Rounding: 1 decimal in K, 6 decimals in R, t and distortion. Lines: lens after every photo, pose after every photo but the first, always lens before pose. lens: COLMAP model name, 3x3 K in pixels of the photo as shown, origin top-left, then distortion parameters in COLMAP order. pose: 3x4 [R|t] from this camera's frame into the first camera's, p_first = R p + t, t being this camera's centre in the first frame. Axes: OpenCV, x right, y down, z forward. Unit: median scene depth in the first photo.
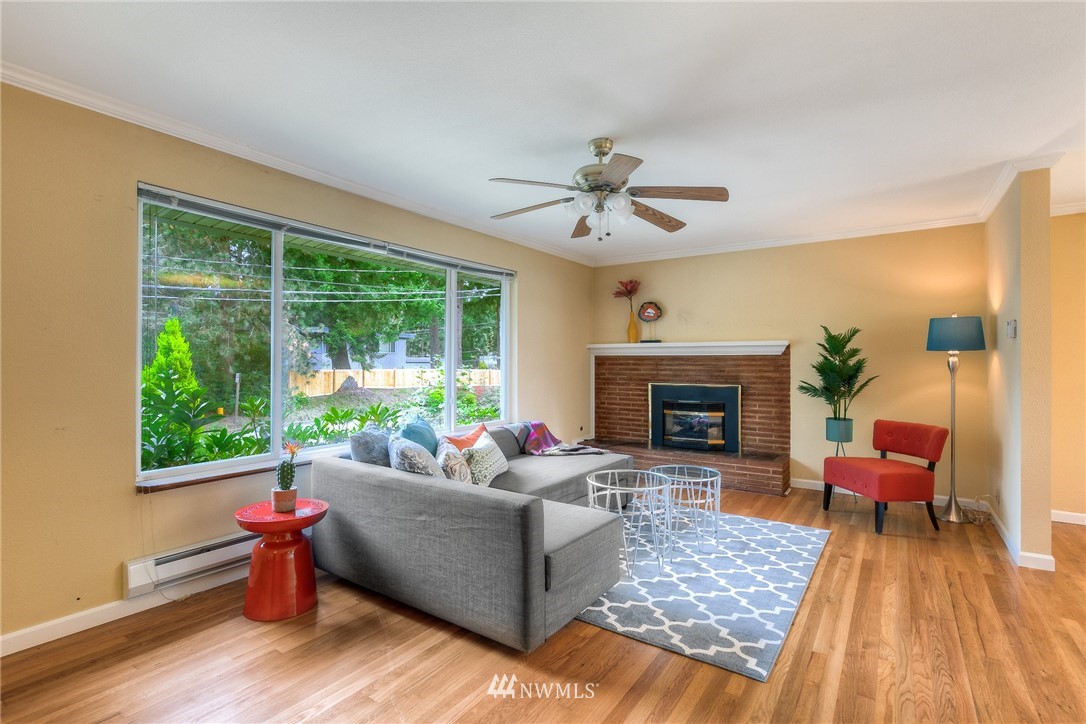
lens RADIAL K [[520.4, 0, 541.3], [0, 520.4, 359.8], [0, 0, 1]] dist [0.010948, 0.000066]
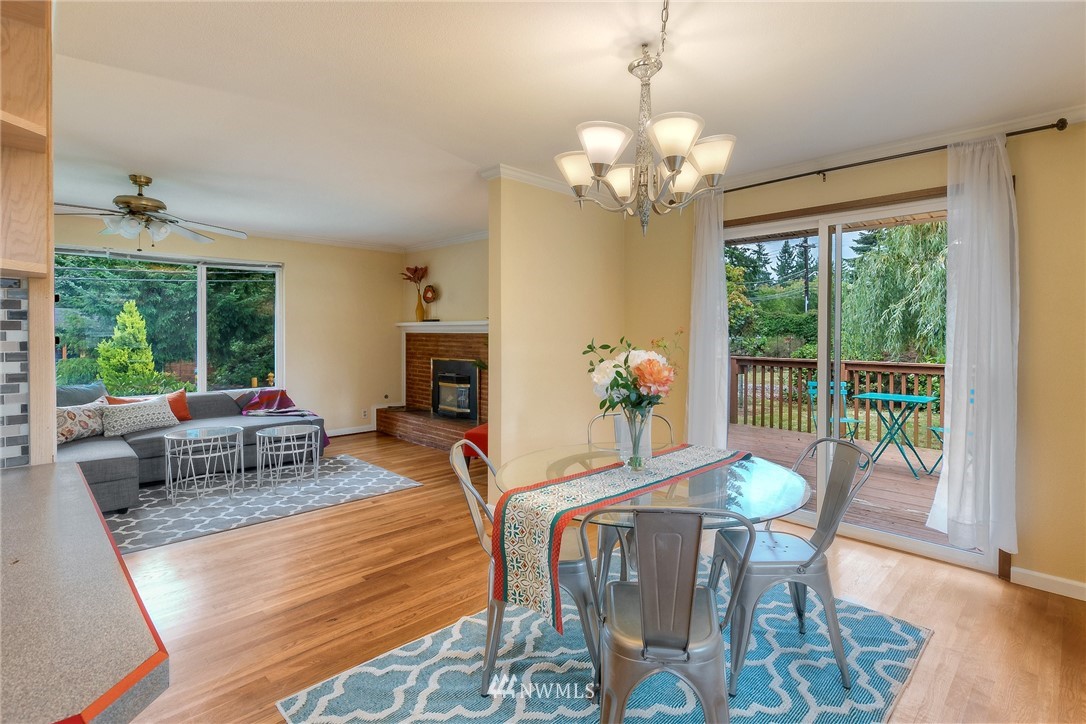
lens RADIAL K [[521.7, 0, 568.5], [0, 521.7, 340.9], [0, 0, 1]] dist [-0.000629, -0.000155]
pose [[0.986055, 0.005452, -0.166329, 0.701037], [-0.002644, 0.999850, 0.017097, -0.011553], [0.166397, -0.016419, 0.985922, -0.064807]]
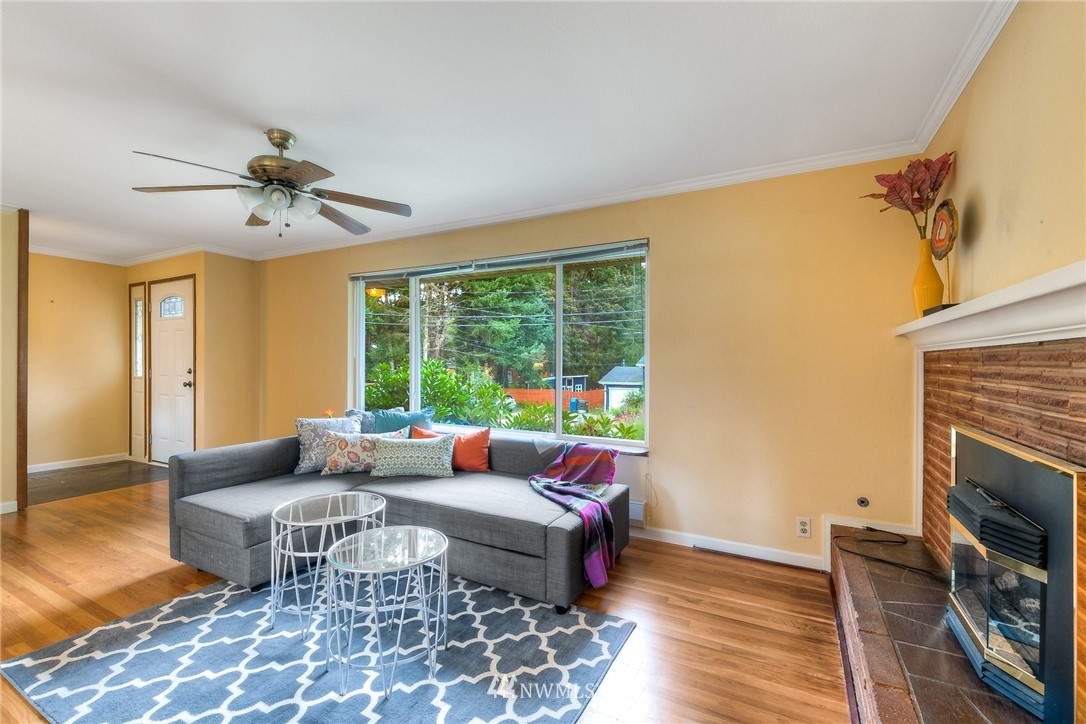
lens RADIAL K [[471.4, 0, 541.3], [0, 471.4, 362.8], [0, 0, 1]] dist [0.000528, -0.000814]
pose [[0.103483, 0.001271, -0.994630, 0.514465], [-0.002309, 0.999997, 0.001037, 0.002047], [0.994629, 0.002189, 0.103486, 0.692633]]
